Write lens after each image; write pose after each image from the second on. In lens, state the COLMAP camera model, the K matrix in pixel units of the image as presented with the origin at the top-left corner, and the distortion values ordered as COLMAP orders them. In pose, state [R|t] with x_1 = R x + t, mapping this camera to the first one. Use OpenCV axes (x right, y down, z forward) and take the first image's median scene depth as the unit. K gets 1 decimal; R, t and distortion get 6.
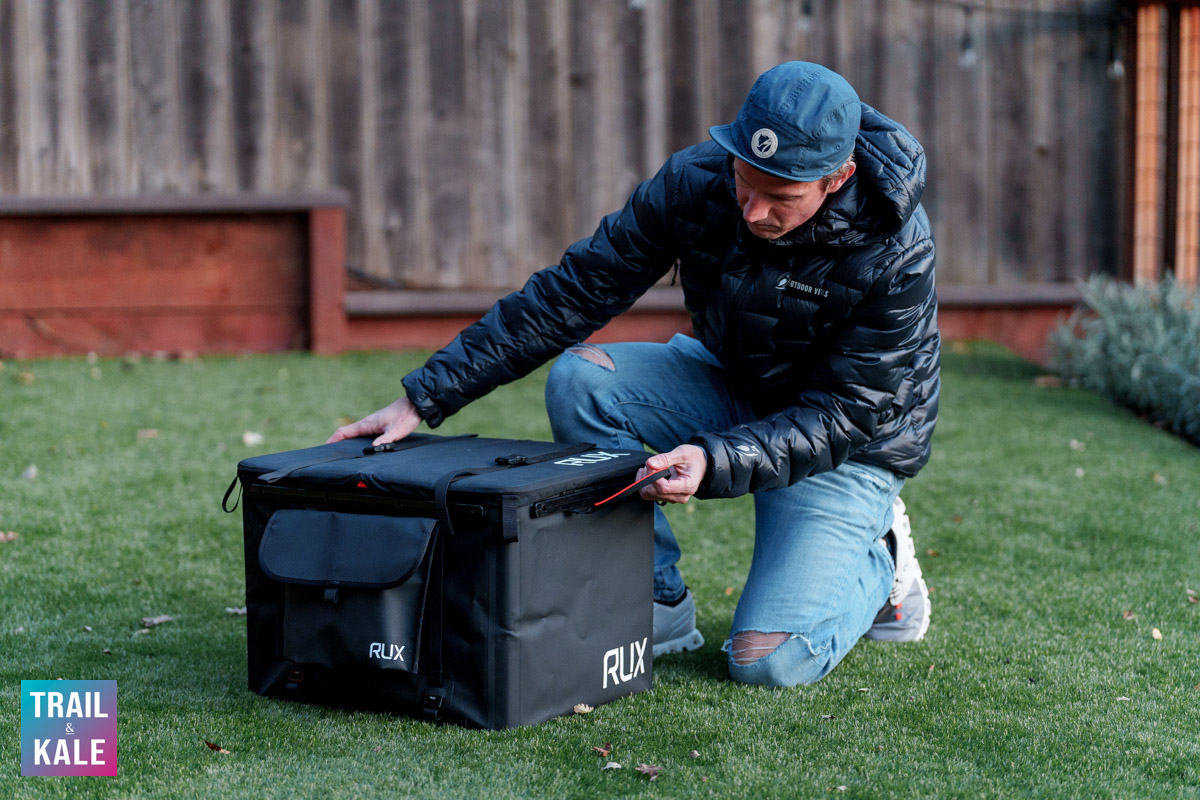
lens RADIAL K [[3313.6, 0, 616.0], [0, 3313.6, 401.6], [0, 0, 1]] dist [-0.144790, 0.000000]
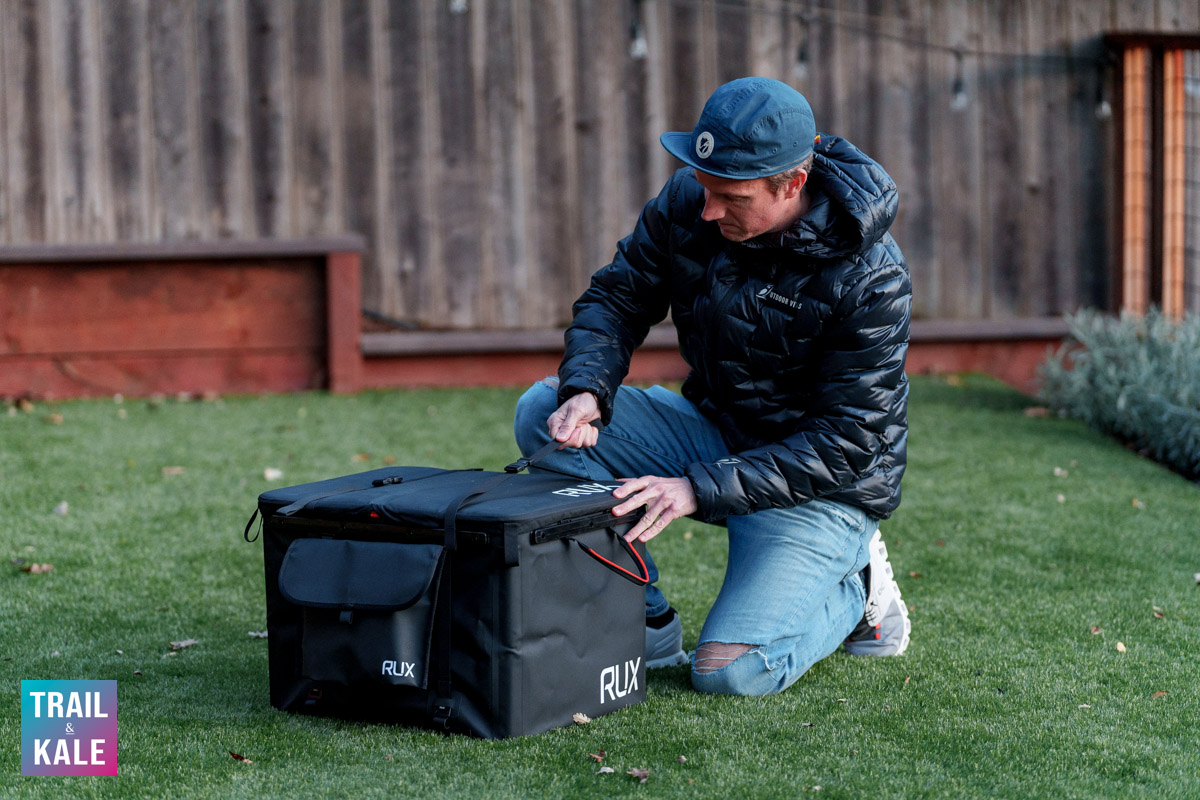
lens RADIAL K [[3313.6, 0, 622.2], [0, 3313.6, 402.4], [0, 0, 1]] dist [-0.144790, 0.000000]
pose [[0.999932, -0.010597, -0.004886, 0.007213], [0.010544, 0.999887, -0.010695, 0.000867], [0.004998, 0.010643, 0.999931, -0.056127]]
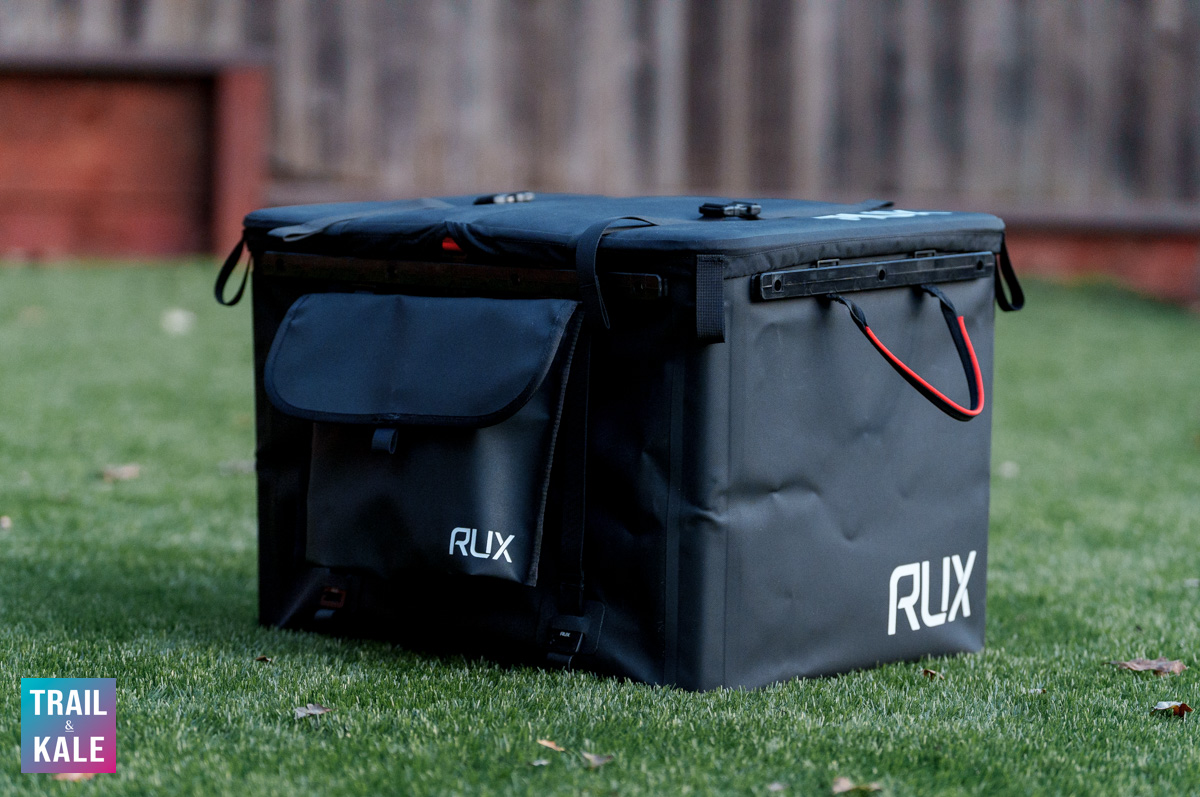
lens RADIAL K [[3929.4, 0, 600.5], [0, 3929.4, 399.0], [0, 0, 1]] dist [-0.272421, 0.000000]
pose [[0.993362, 0.018865, -0.113474, 0.016244], [-0.020703, 0.999672, -0.015043, 0.043918], [0.113153, 0.017293, 0.993427, 0.261955]]
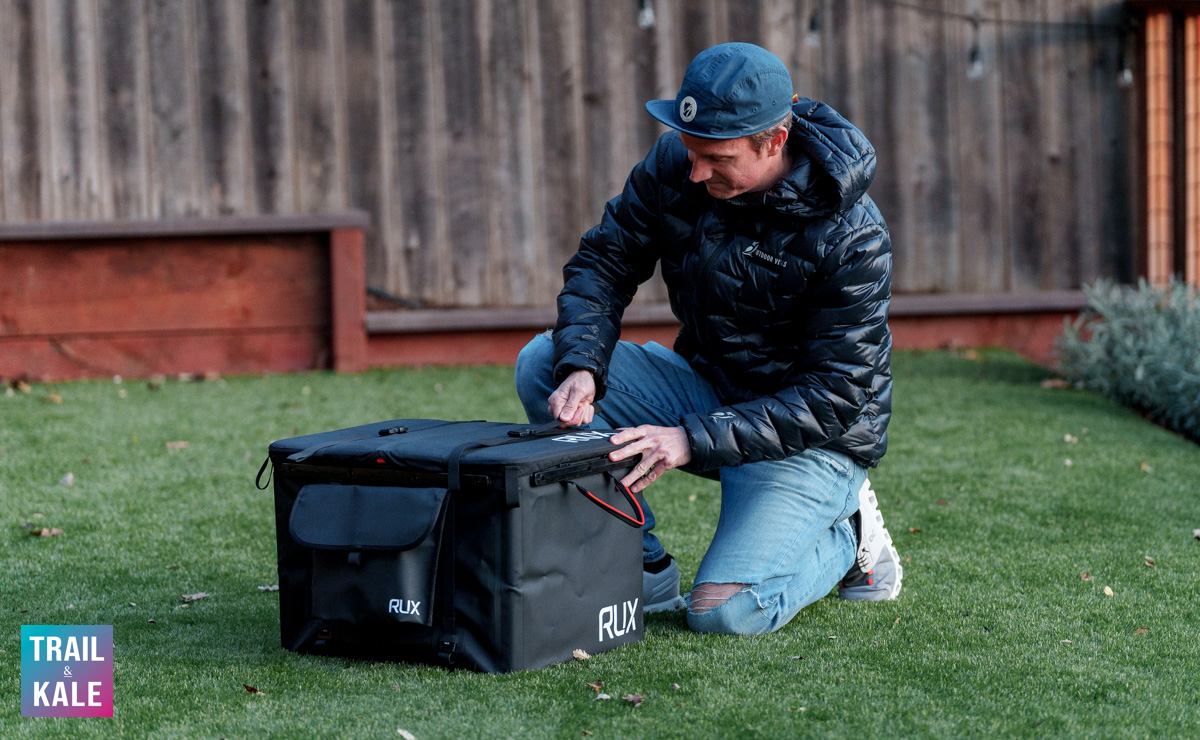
lens RADIAL K [[3640.1, 0, 663.9], [0, 3640.1, 308.4], [0, 0, 1]] dist [-0.076735, 0.000000]
pose [[0.999828, -0.018544, -0.000986, 0.015872], [0.018491, 0.999043, -0.039631, 0.017845], [0.001720, 0.039606, 0.999214, -0.171561]]
